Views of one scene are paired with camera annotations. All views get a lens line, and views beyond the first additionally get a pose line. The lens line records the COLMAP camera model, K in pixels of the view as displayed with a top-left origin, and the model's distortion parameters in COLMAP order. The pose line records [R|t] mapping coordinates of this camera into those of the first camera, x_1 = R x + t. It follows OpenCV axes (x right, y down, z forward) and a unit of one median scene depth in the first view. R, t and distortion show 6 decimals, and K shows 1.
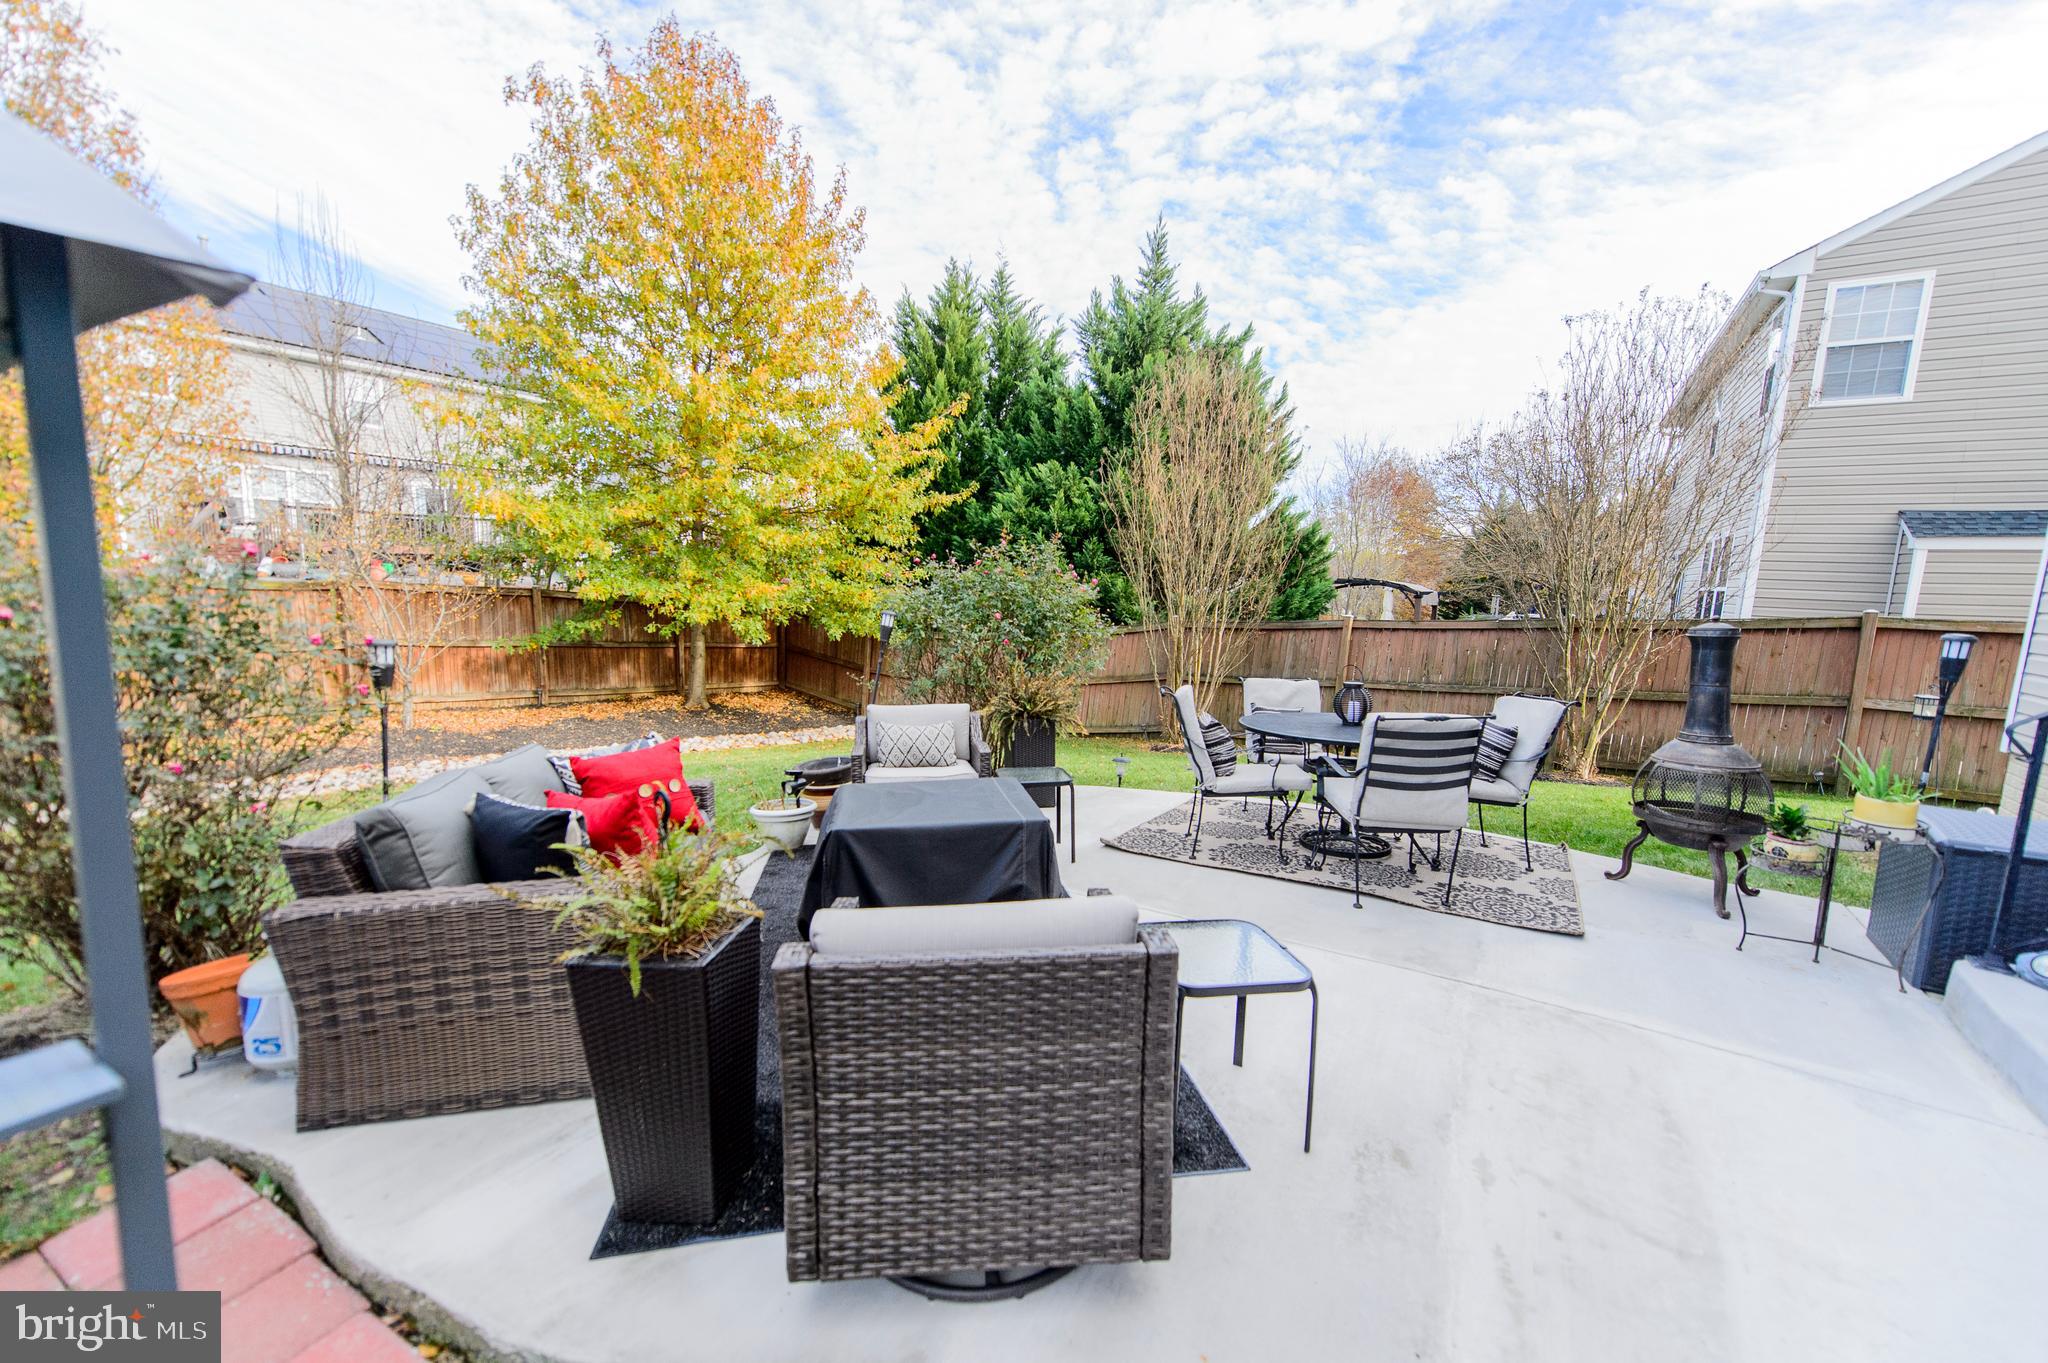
lens RADIAL K [[806.3, 0, 1011.9], [0, 806.3, 679.1], [0, 0, 1]] dist [0.002505, -0.000153]
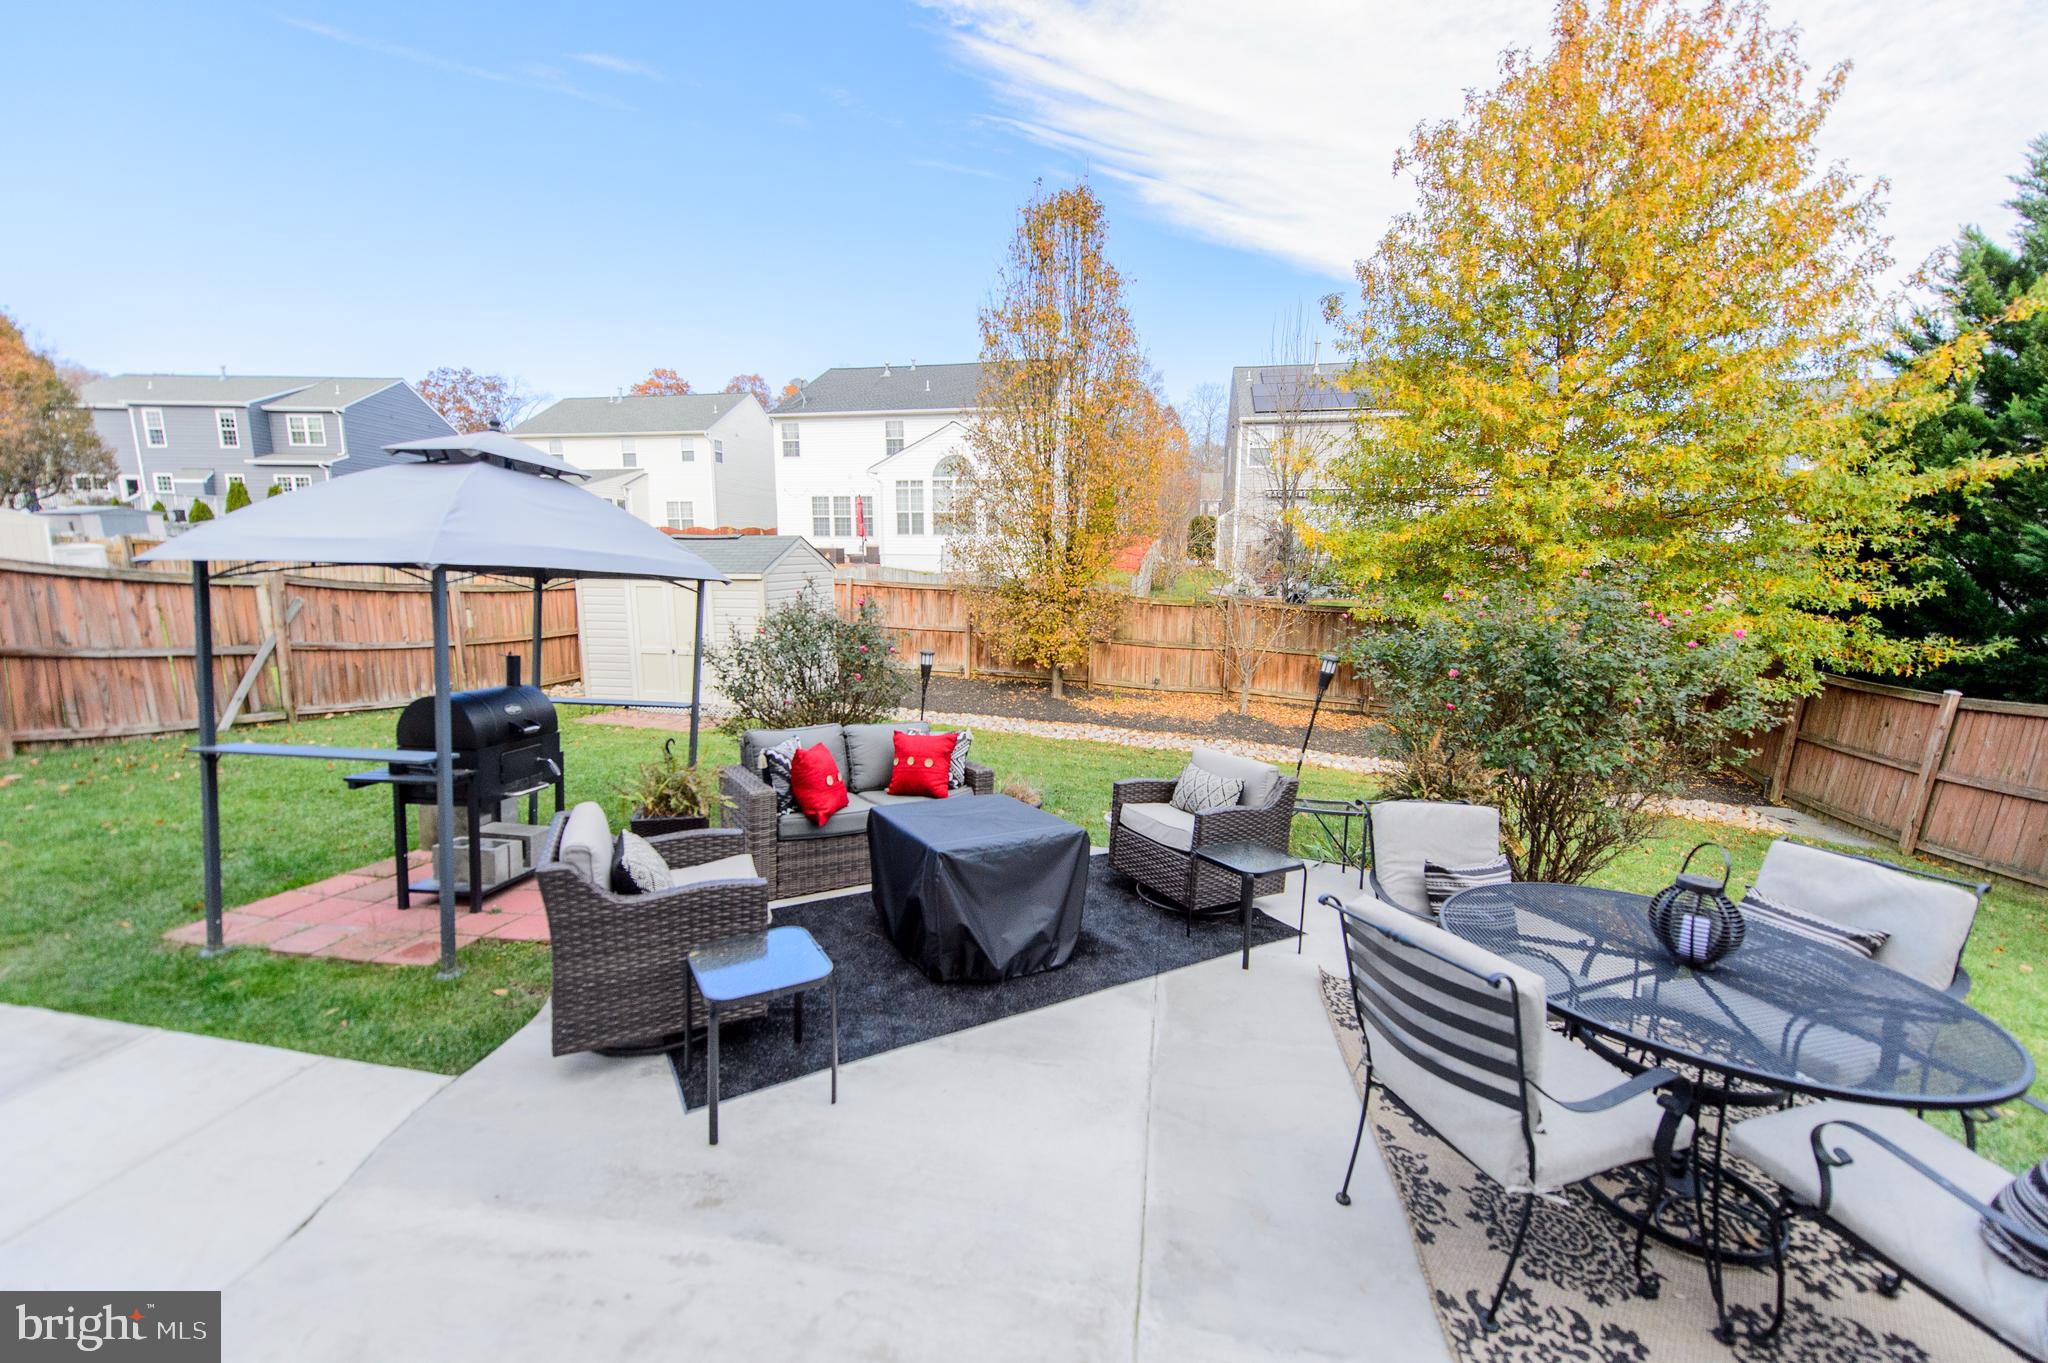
lens RADIAL K [[794.5, 0, 1024.0], [0, 794.5, 681.5], [0, 0, 1]] dist [-0.001106, -0.000067]
pose [[0.379941, 0.109929, -0.918456, 0.192029], [-0.114070, 0.990903, 0.071412, -0.027907], [0.917950, 0.077636, 0.389024, 0.114331]]
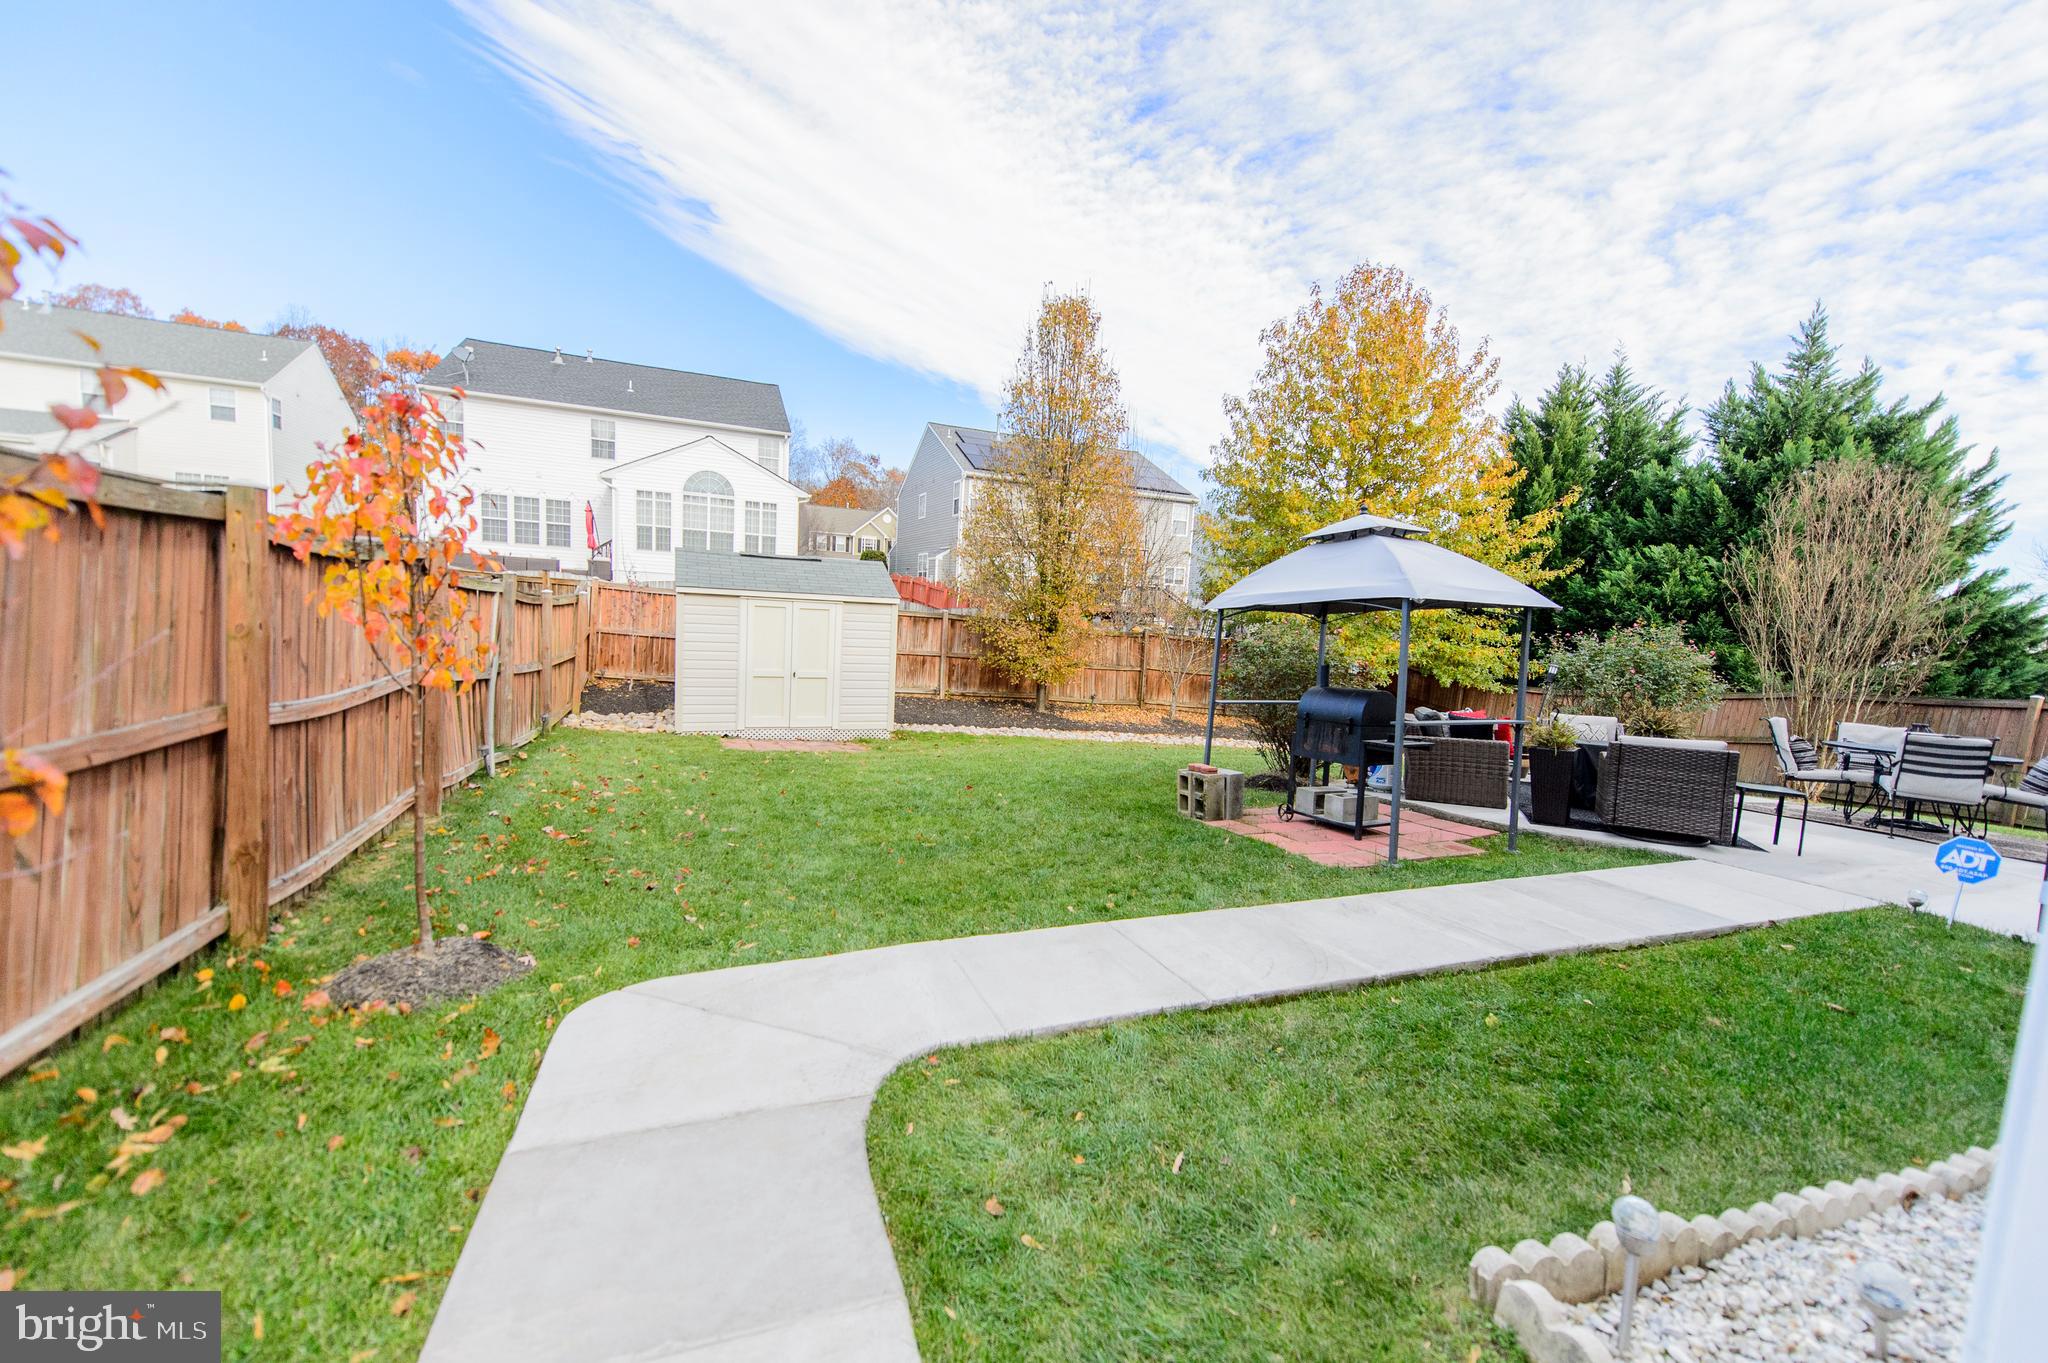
lens RADIAL K [[806.3, 0, 1011.9], [0, 806.3, 679.1], [0, 0, 1]] dist [0.002505, -0.000153]
pose [[0.820738, 0.065674, -0.567517, -0.047461], [-0.101476, 0.994333, -0.031687, 0.045679], [0.562220, 0.083596, 0.822752, -0.413008]]
